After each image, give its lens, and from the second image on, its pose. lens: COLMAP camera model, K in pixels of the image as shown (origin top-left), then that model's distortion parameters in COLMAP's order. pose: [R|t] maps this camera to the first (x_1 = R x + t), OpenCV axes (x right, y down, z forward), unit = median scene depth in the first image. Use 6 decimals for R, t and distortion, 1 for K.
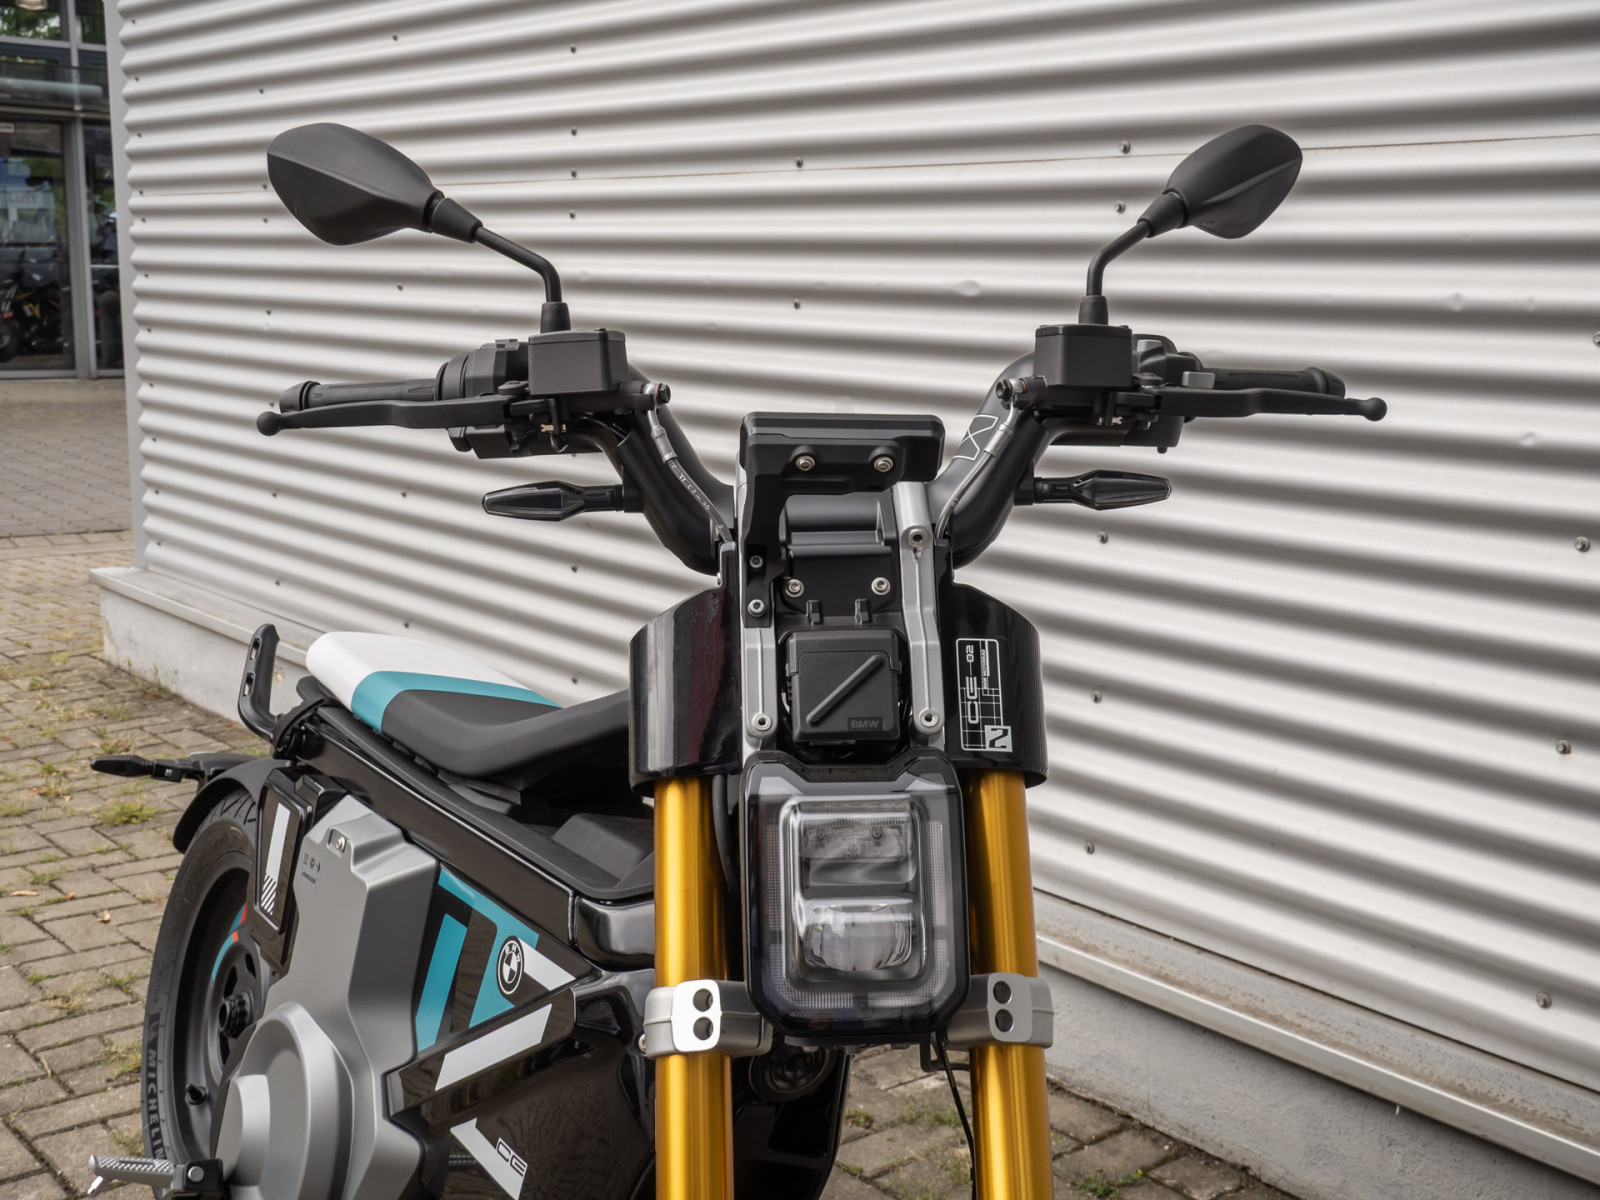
lens RADIAL K [[1902.4, 0, 800.0], [0, 1902.4, 600.0], [0, 0, 1]] dist [0.014979, 0.022975]
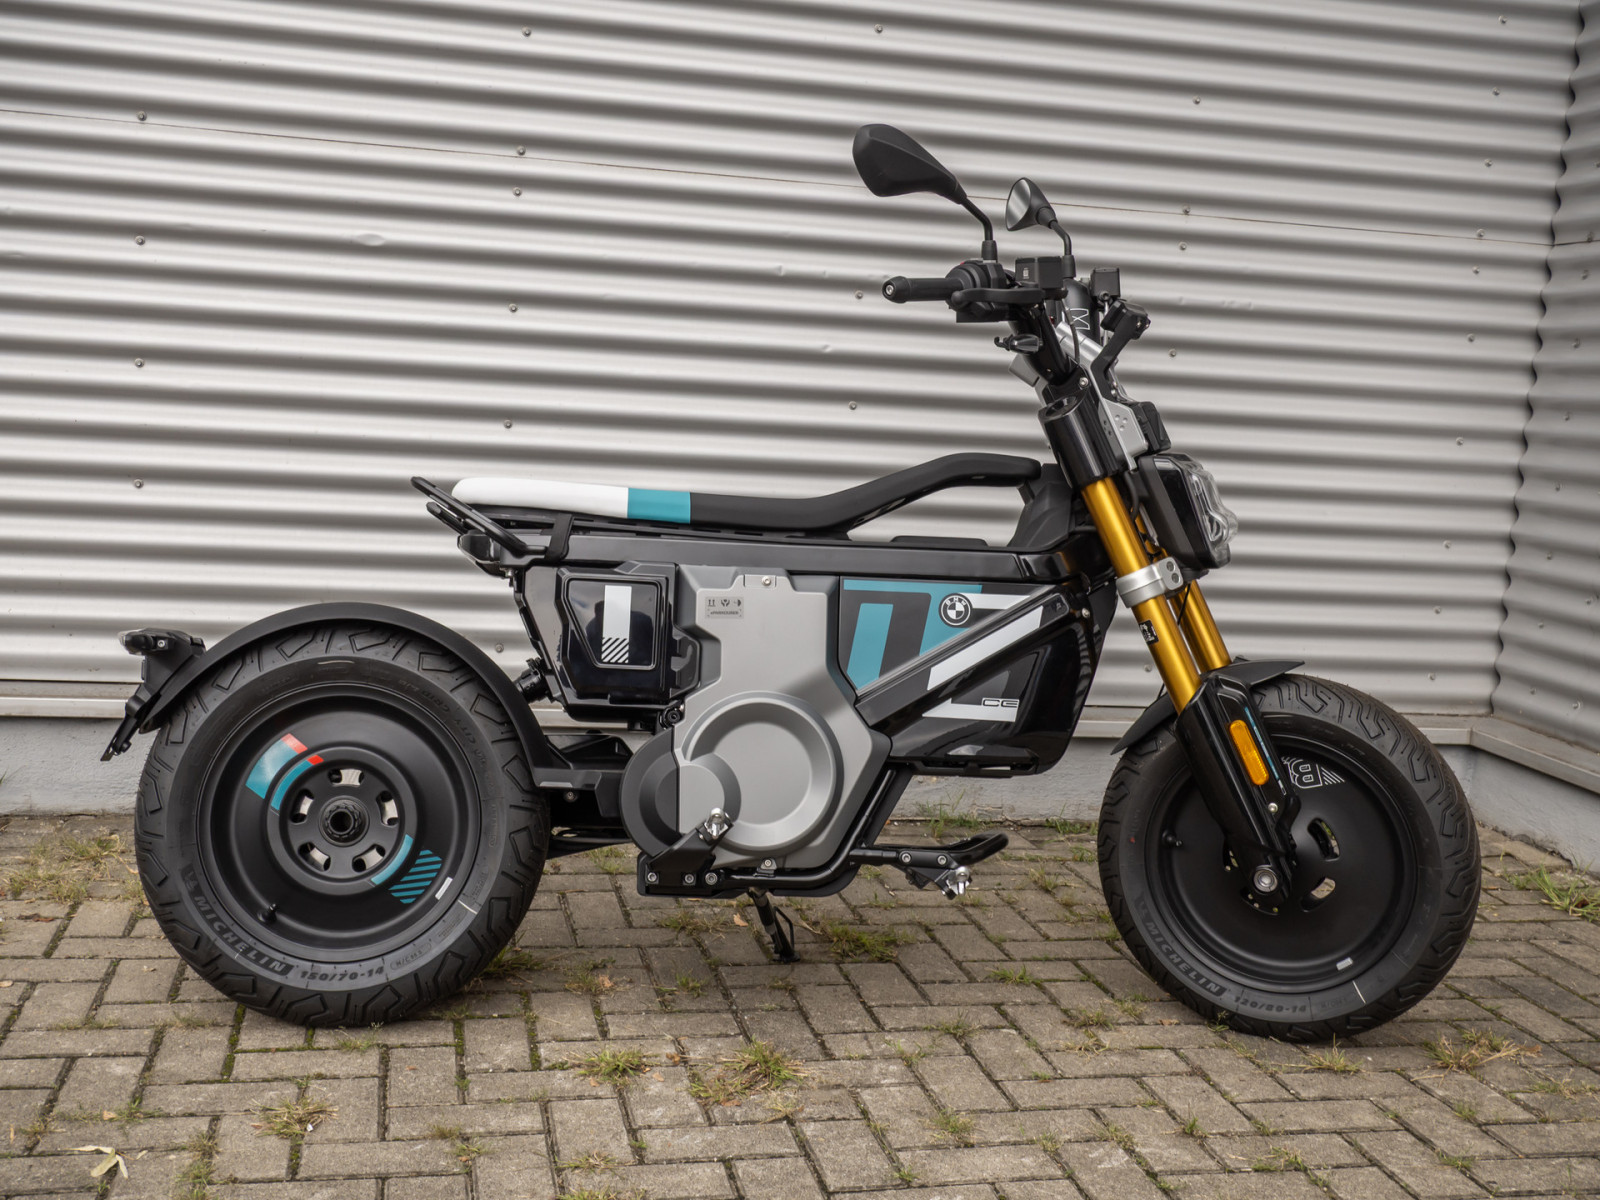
lens RADIAL K [[1840.1, 0, 796.3], [0, 1840.1, 618.7], [0, 0, 1]] dist [0.010245, 0.040215]
pose [[0.451448, -0.108625, 0.885661, -1.801263], [0.100130, 0.992460, 0.070685, 0.064980], [-0.886662, 0.056771, 0.458921, 0.347710]]
